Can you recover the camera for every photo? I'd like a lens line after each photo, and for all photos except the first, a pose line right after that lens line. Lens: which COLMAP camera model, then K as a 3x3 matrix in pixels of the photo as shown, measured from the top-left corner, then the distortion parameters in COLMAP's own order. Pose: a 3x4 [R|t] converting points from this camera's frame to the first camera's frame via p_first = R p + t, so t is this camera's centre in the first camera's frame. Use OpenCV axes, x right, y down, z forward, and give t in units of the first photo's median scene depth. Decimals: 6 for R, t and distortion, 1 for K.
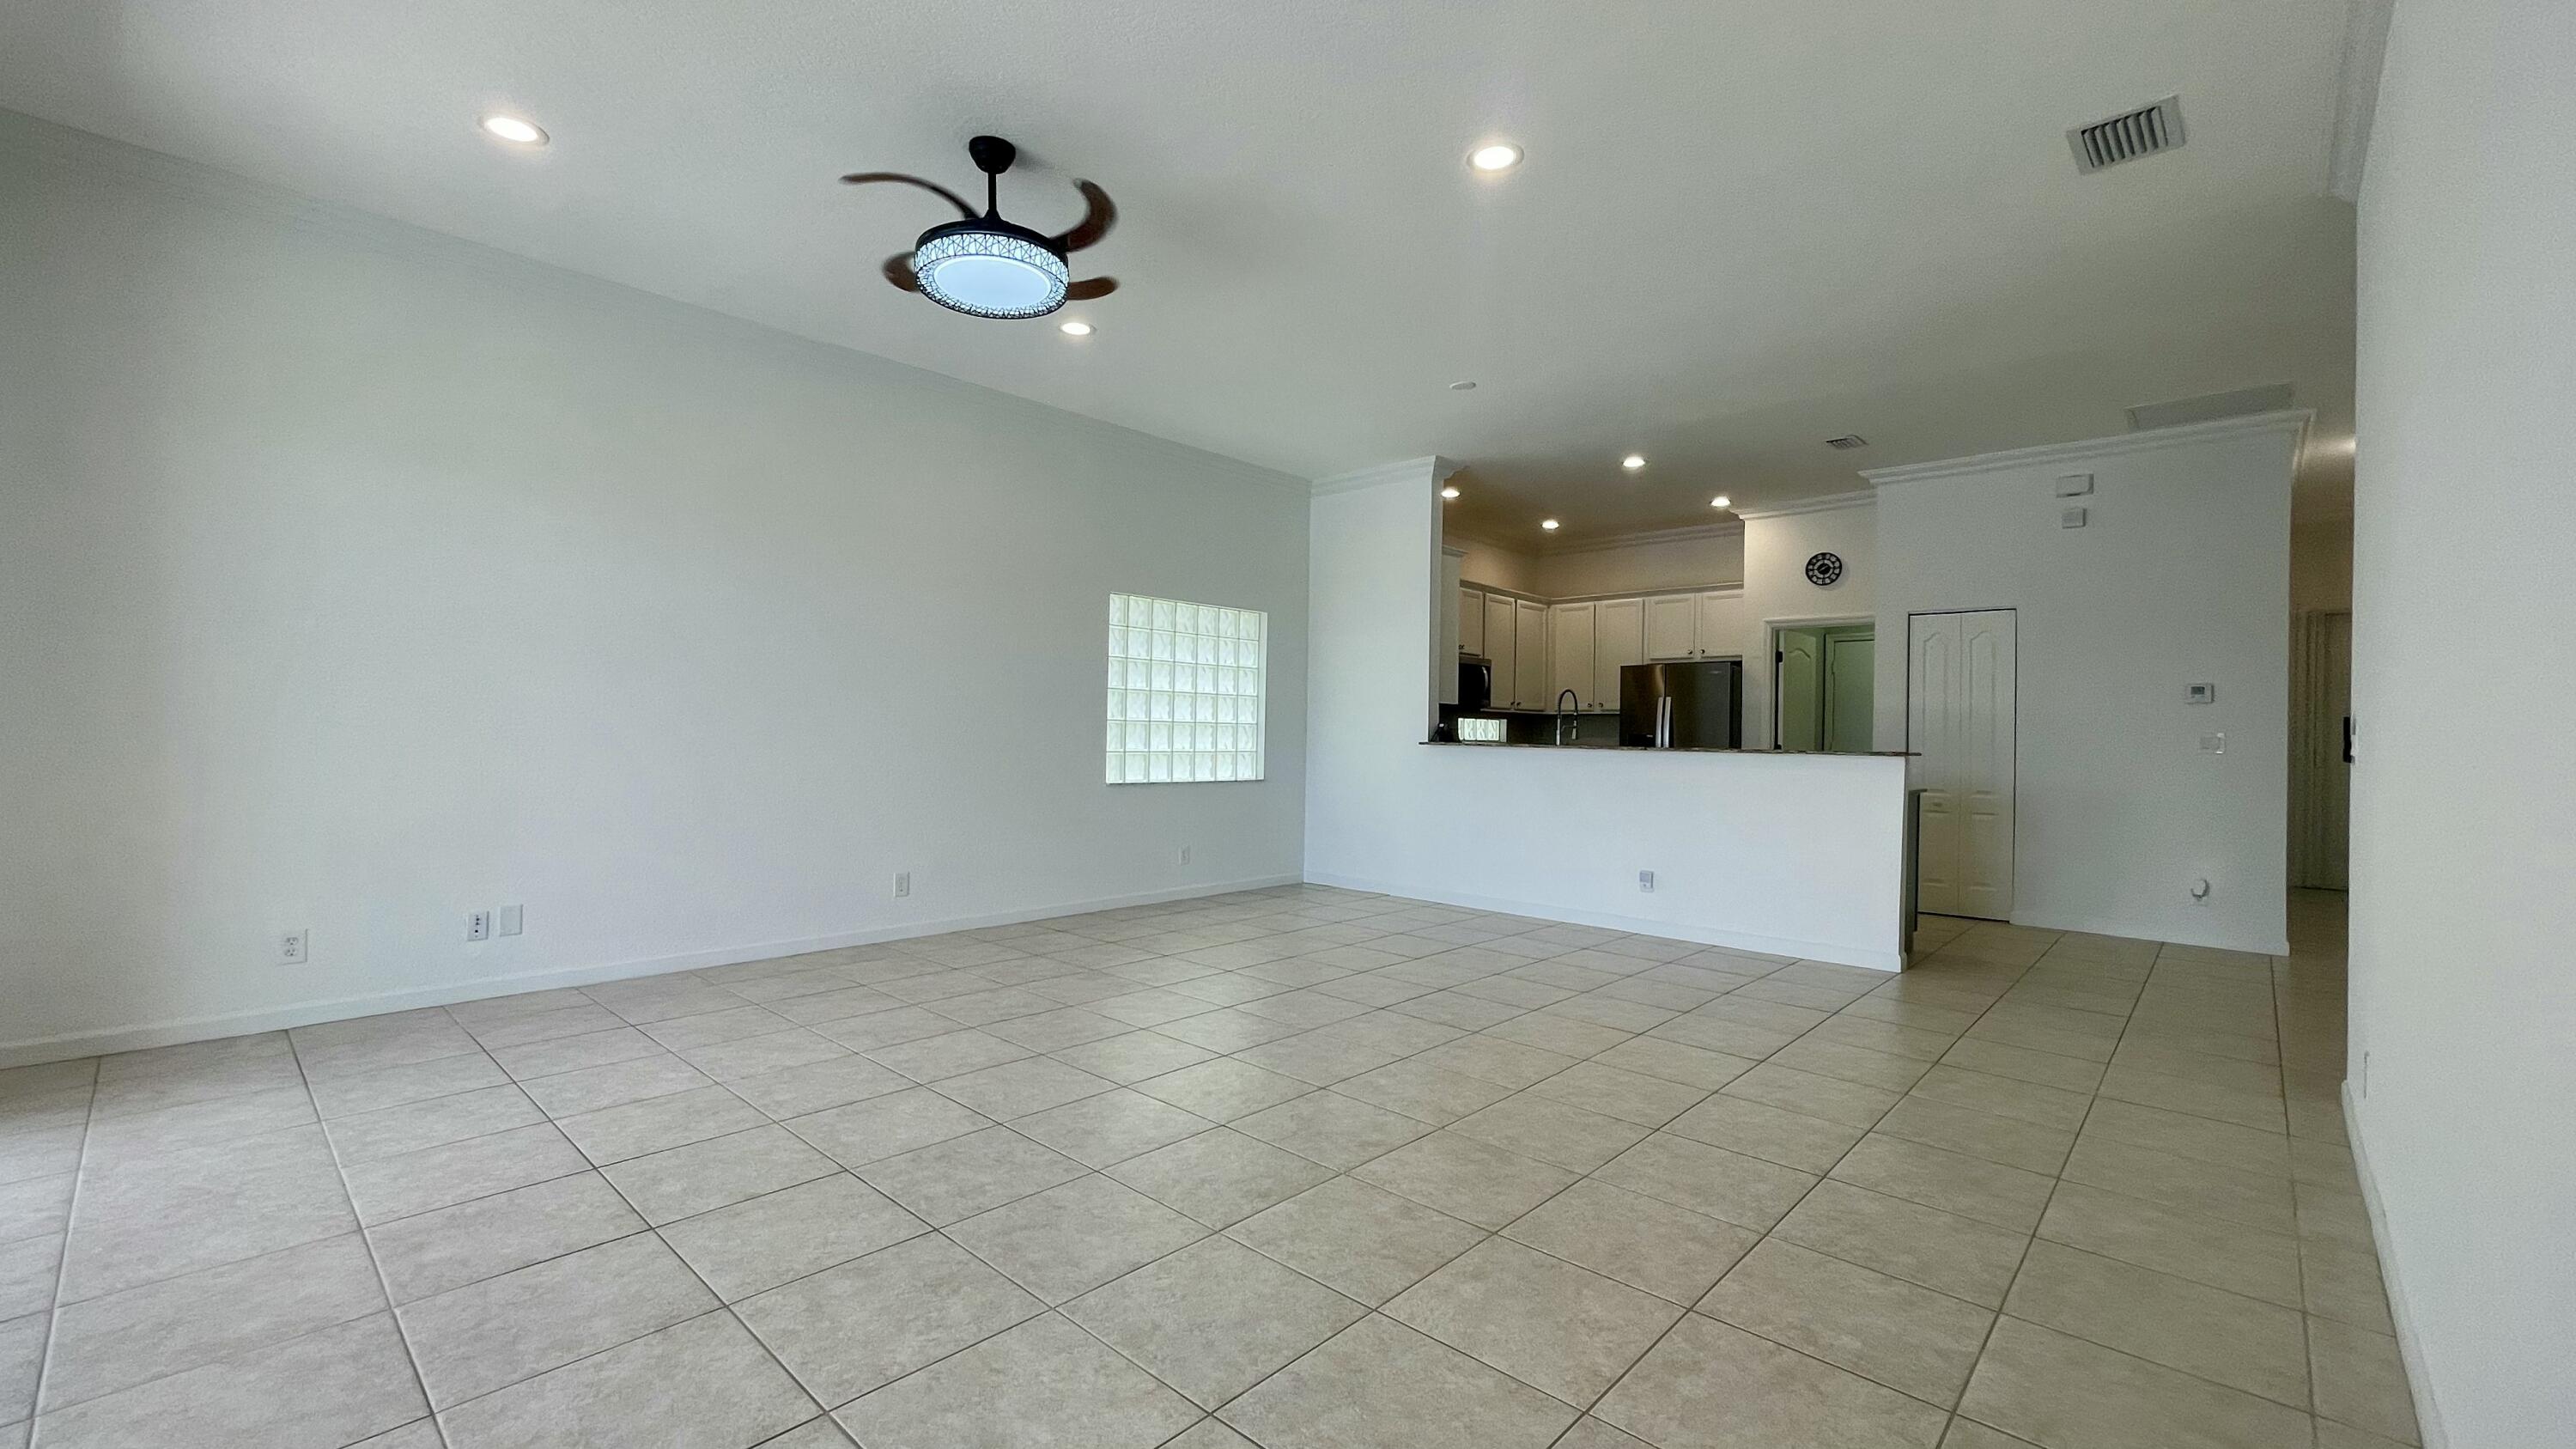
lens RADIAL K [[1046.1, 0, 1276.1], [0, 1046.1, 723.5], [0, 0, 1]] dist [0.005649, -0.000495]
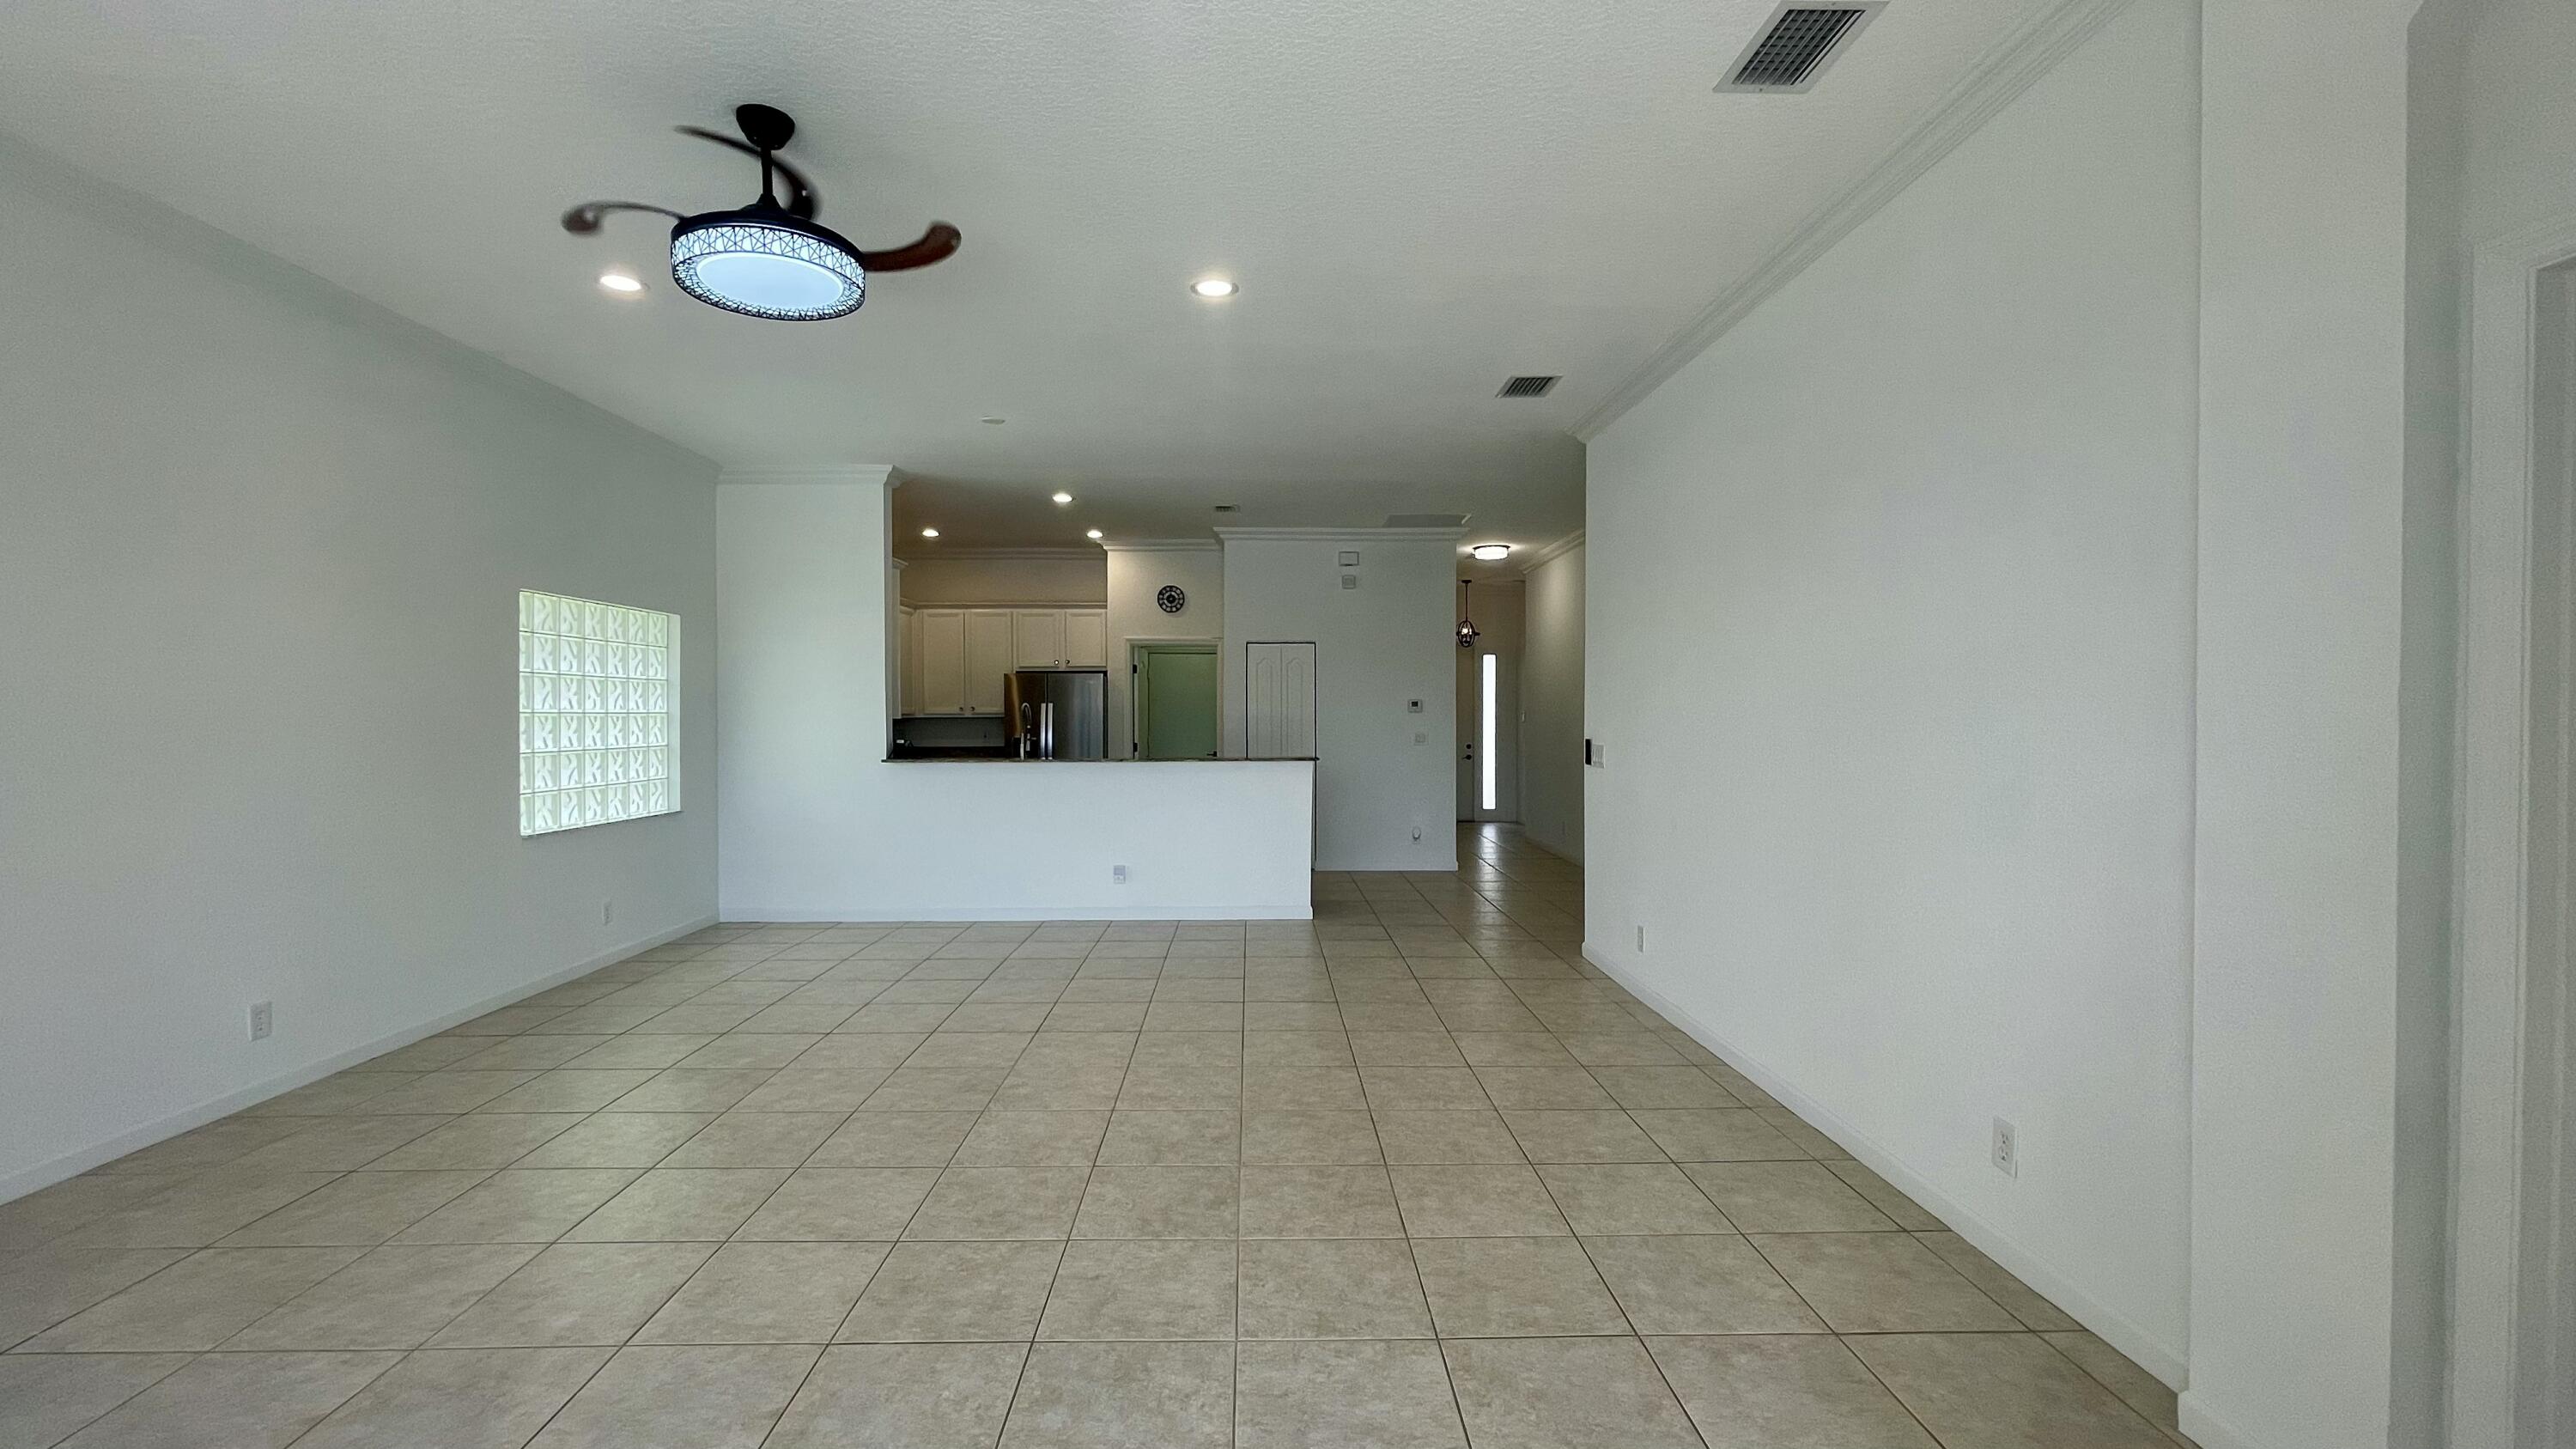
lens RADIAL K [[1046.1, 0, 1269.1], [0, 1046.1, 726.3], [0, 0, 1]] dist [0.005649, -0.000495]
pose [[0.716610, -0.026314, 0.696978, -0.331184], [0.007826, 0.999528, 0.029691, -0.046404], [-0.697430, -0.015823, 0.716478, 0.062757]]
